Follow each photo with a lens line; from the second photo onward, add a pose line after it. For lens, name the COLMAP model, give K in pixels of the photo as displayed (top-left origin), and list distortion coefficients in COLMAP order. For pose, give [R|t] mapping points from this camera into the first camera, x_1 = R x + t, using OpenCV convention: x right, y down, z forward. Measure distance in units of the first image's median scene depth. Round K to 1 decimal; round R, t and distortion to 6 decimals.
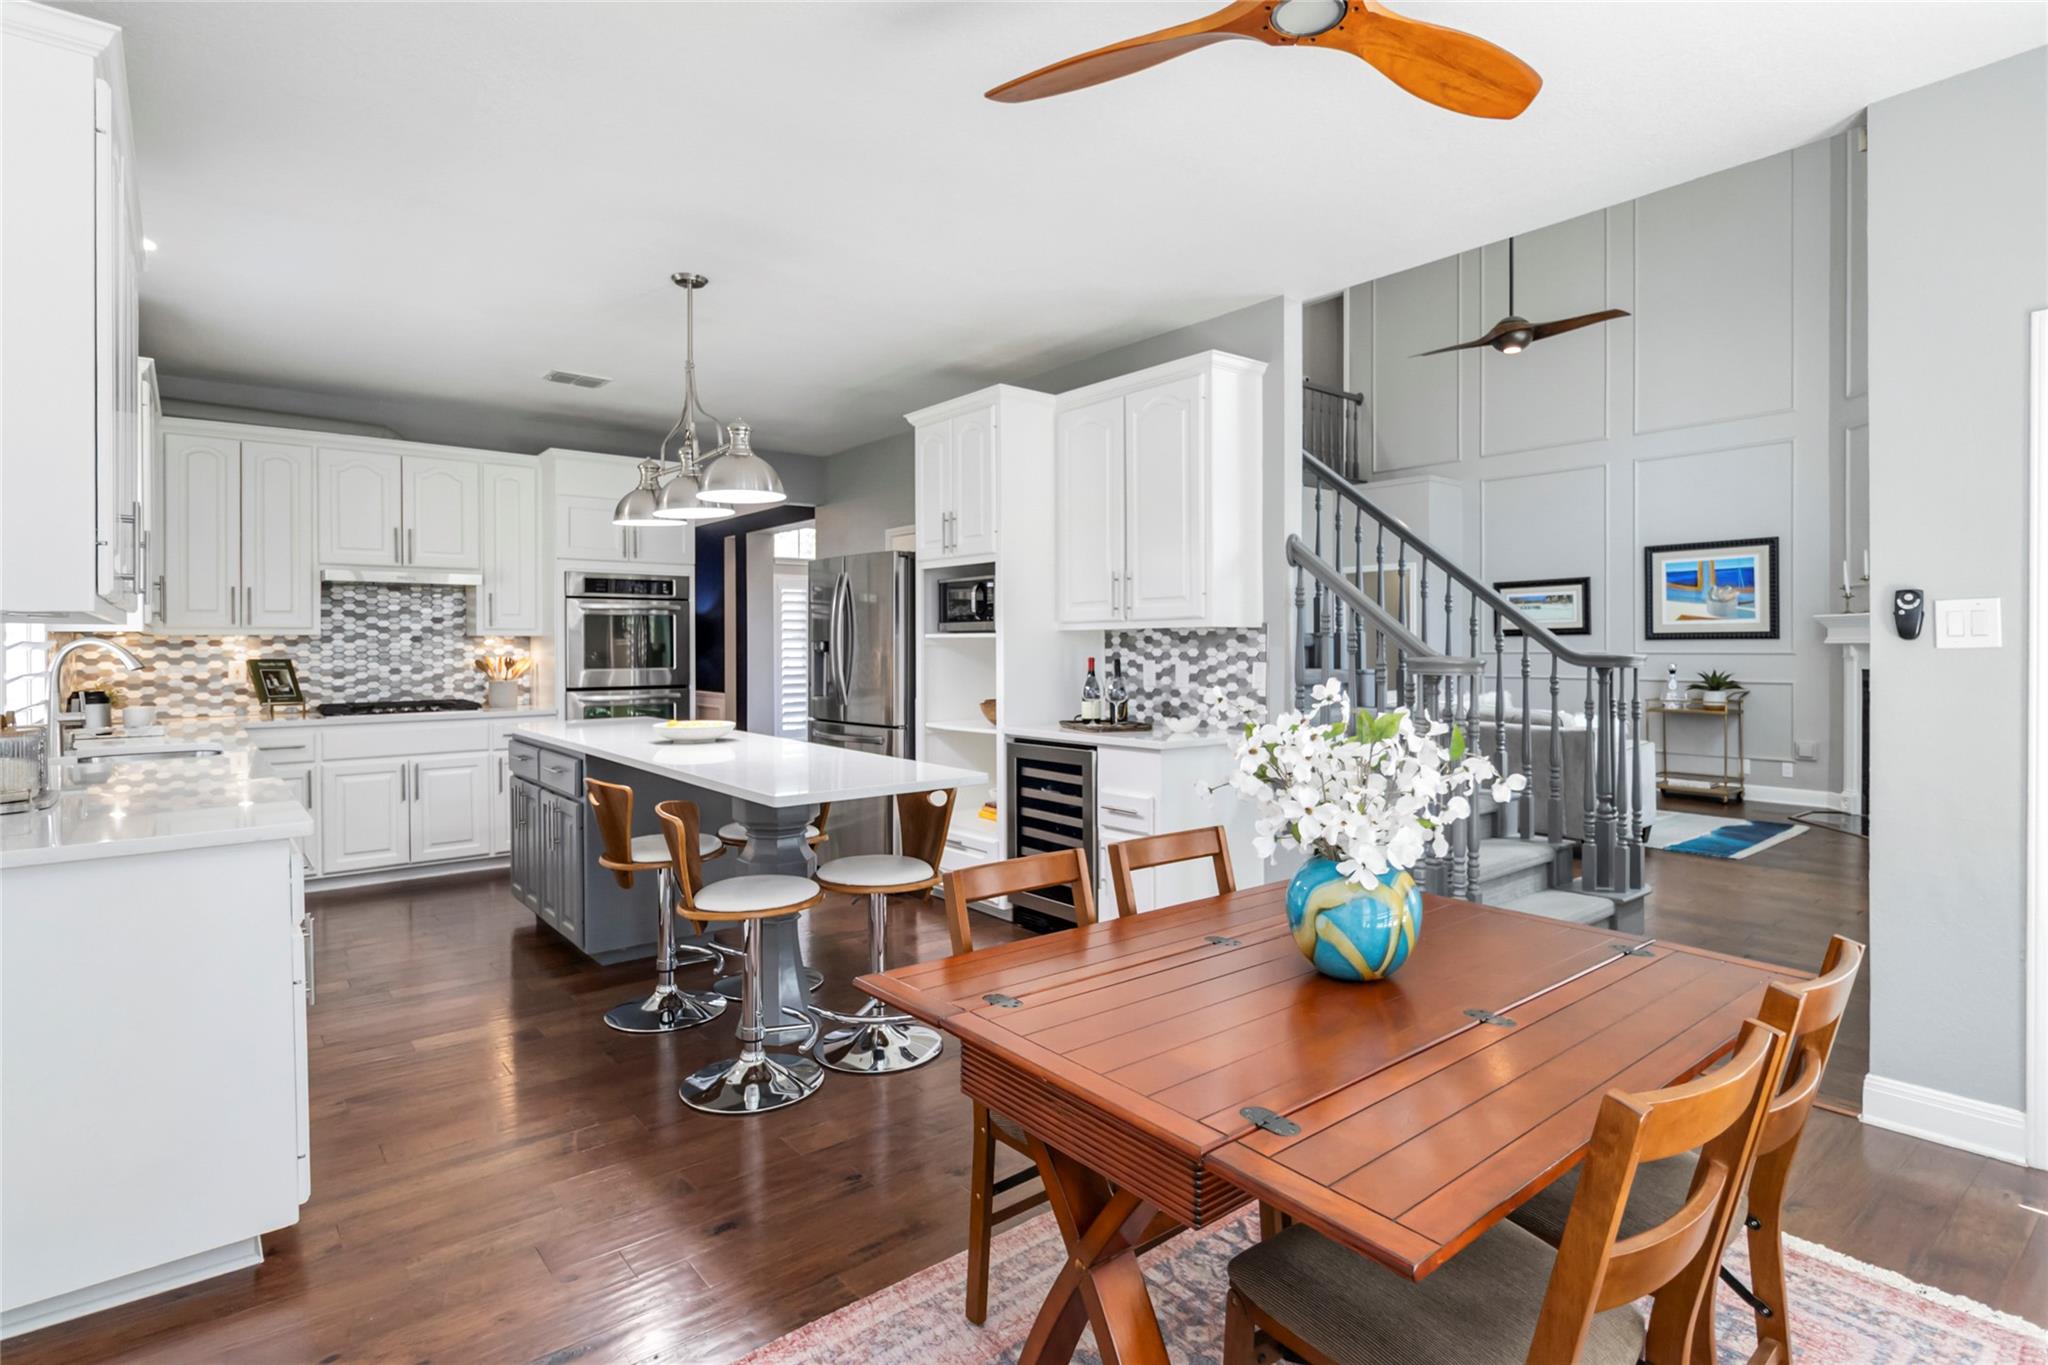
lens RADIAL K [[1034.4, 0, 1055.1], [0, 1034.4, 652.0], [0, 0, 1]] dist [0.003847, 0.000469]
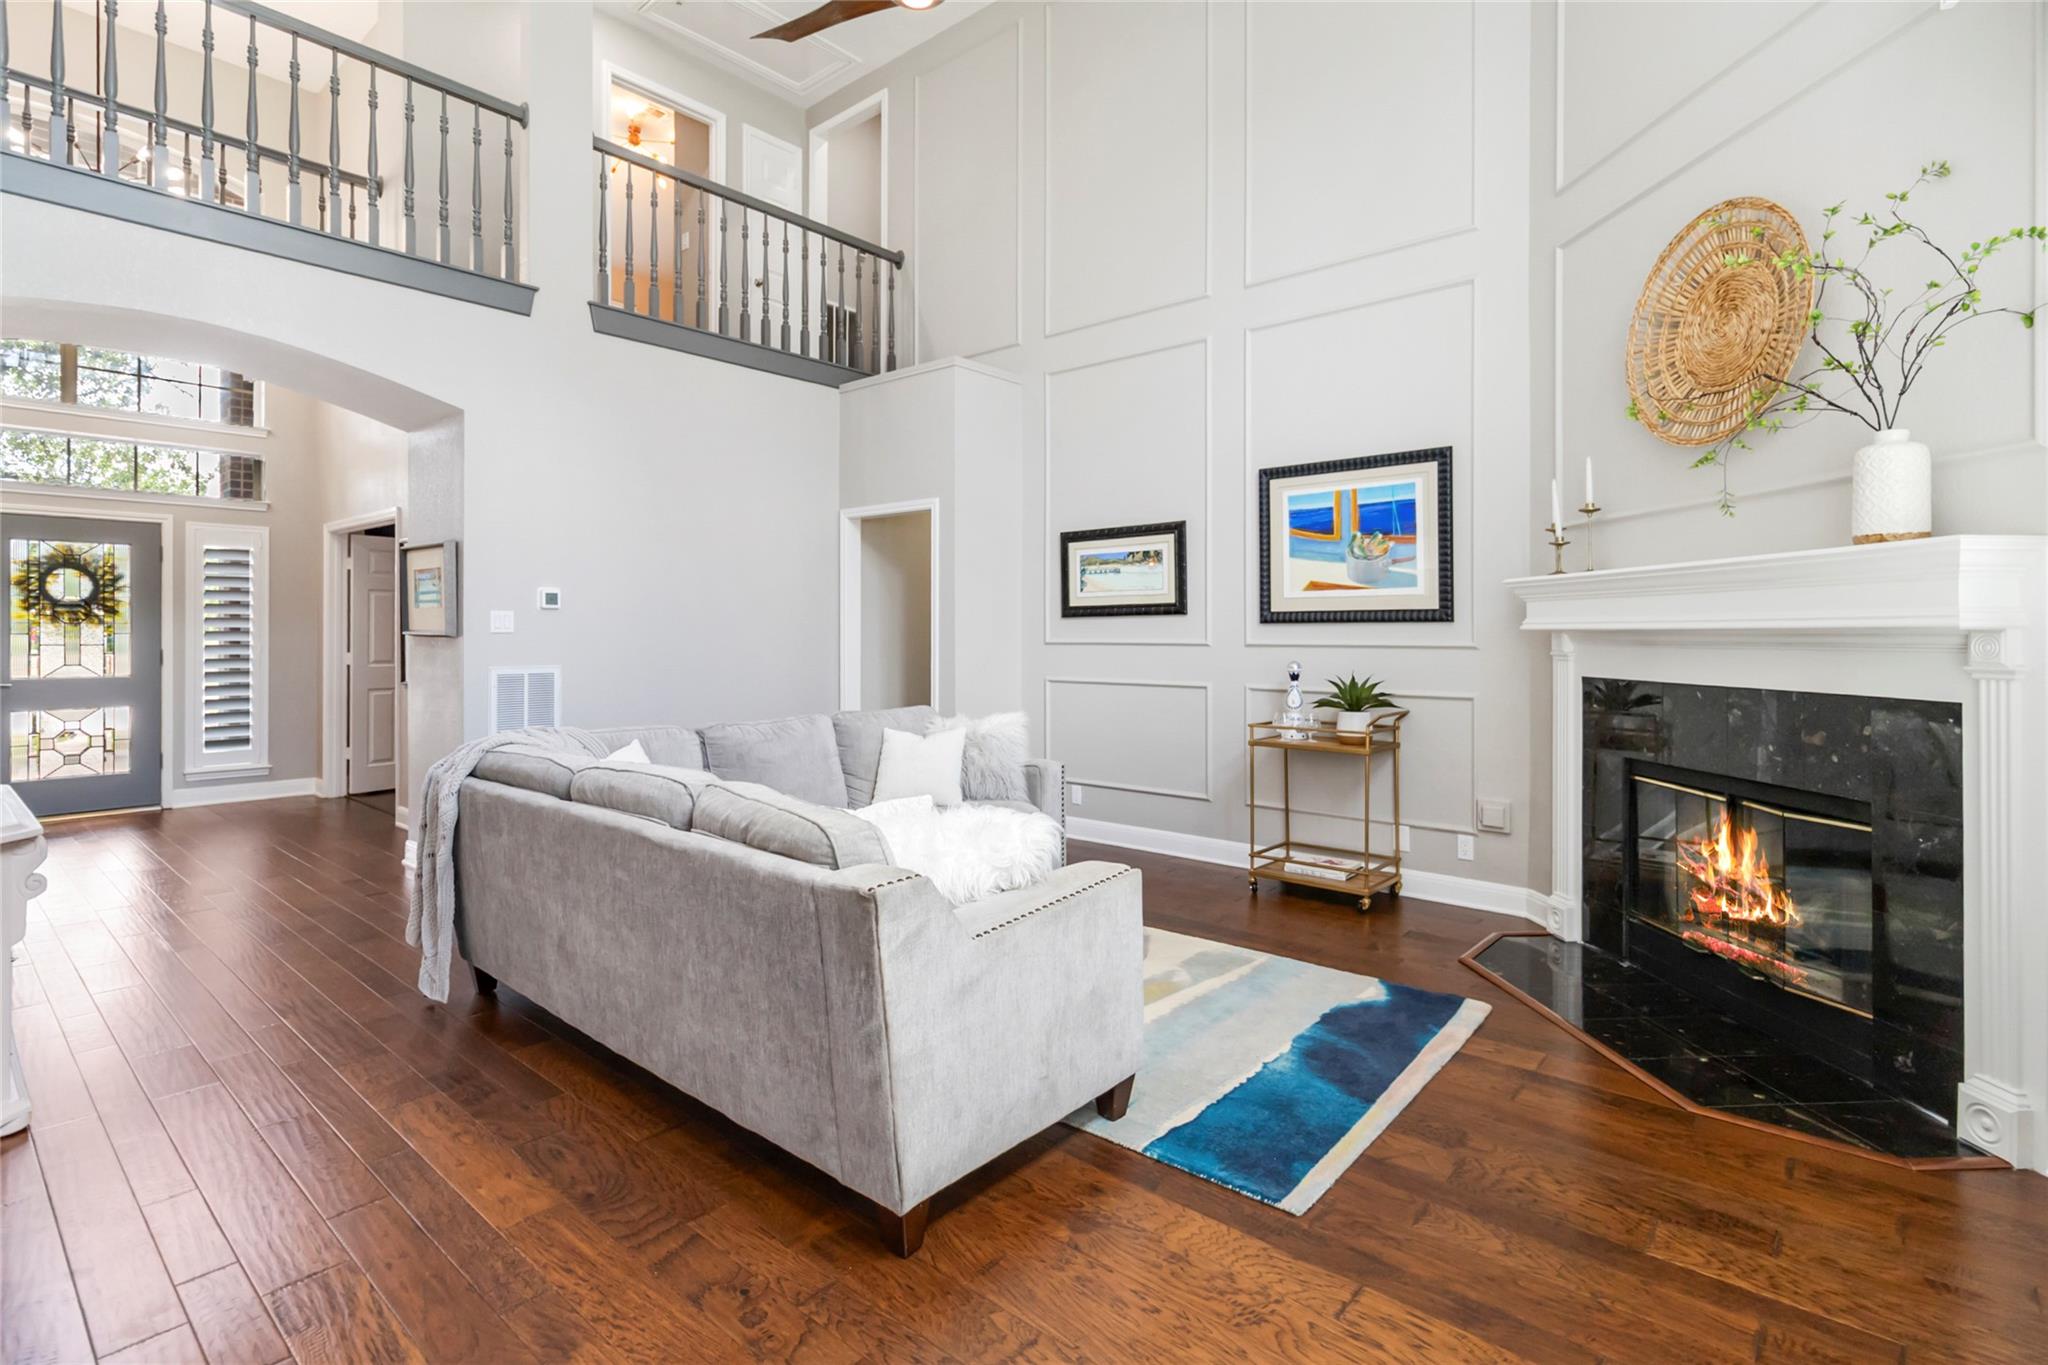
lens RADIAL K [[973.9, 0, 1043.8], [0, 973.9, 626.8], [0, 0, 1]] dist [0.003987, 0.000351]
pose [[0.986144, 0.002910, 0.165868, 0.558203], [-0.001741, 0.999973, -0.007189, -0.007979], [-0.165885, 0.006801, 0.986122, 0.729611]]
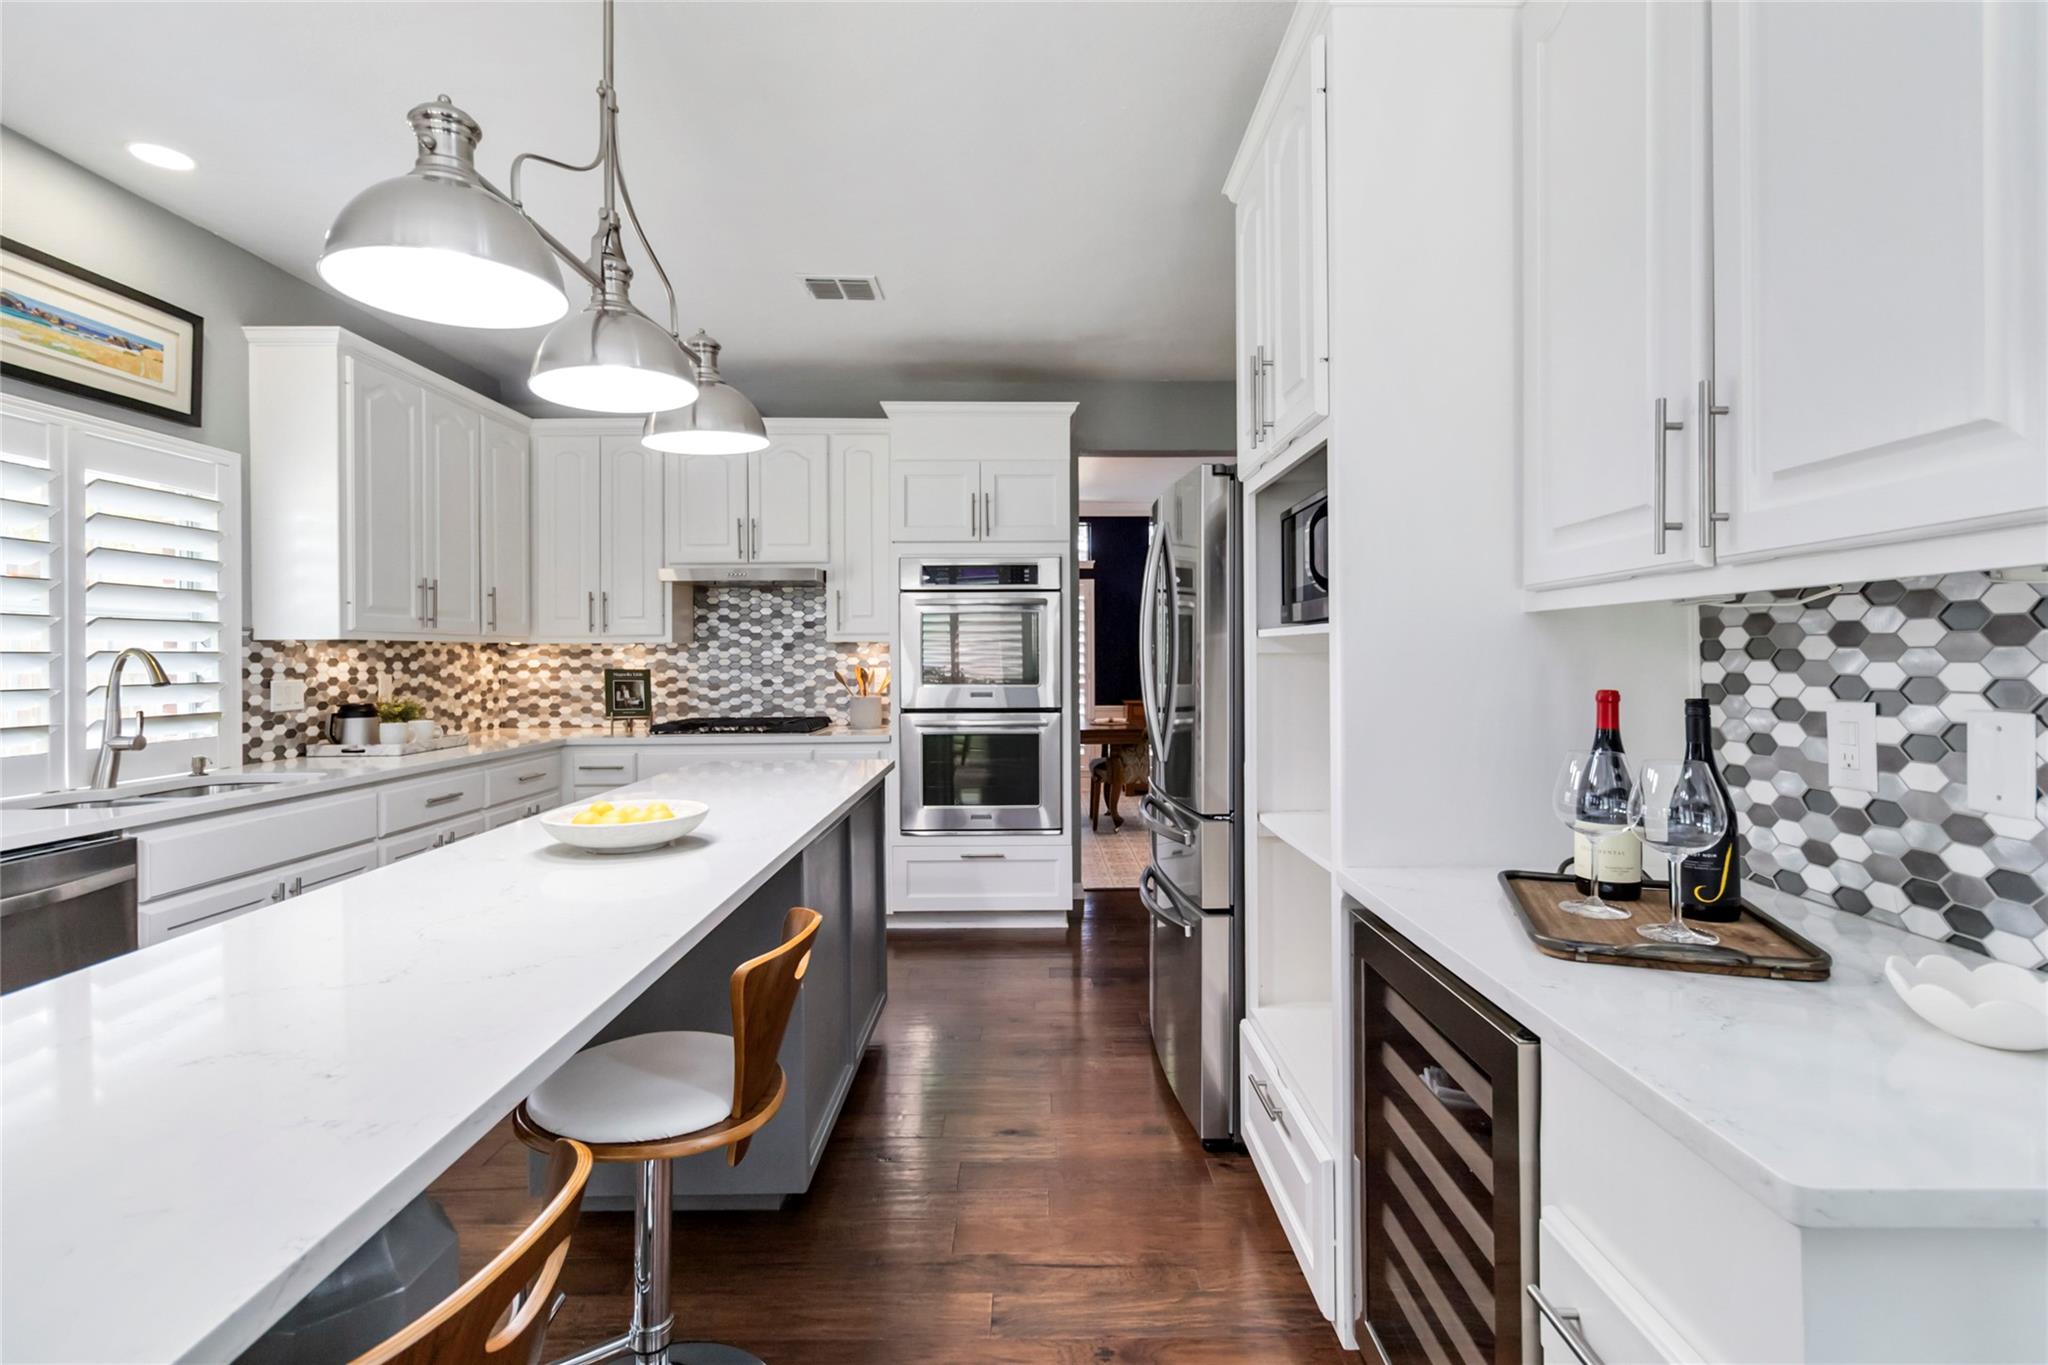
lens RADIAL K [[973.9, 0, 1037.0], [0, 973.9, 653.6], [0, 0, 1]] dist [0.003987, 0.000351]
pose [[0.773619, -0.001286, -0.633650, 0.074030], [-0.002040, 0.999988, -0.004521, -0.003508], [0.633648, 0.004790, 0.773607, 0.531557]]
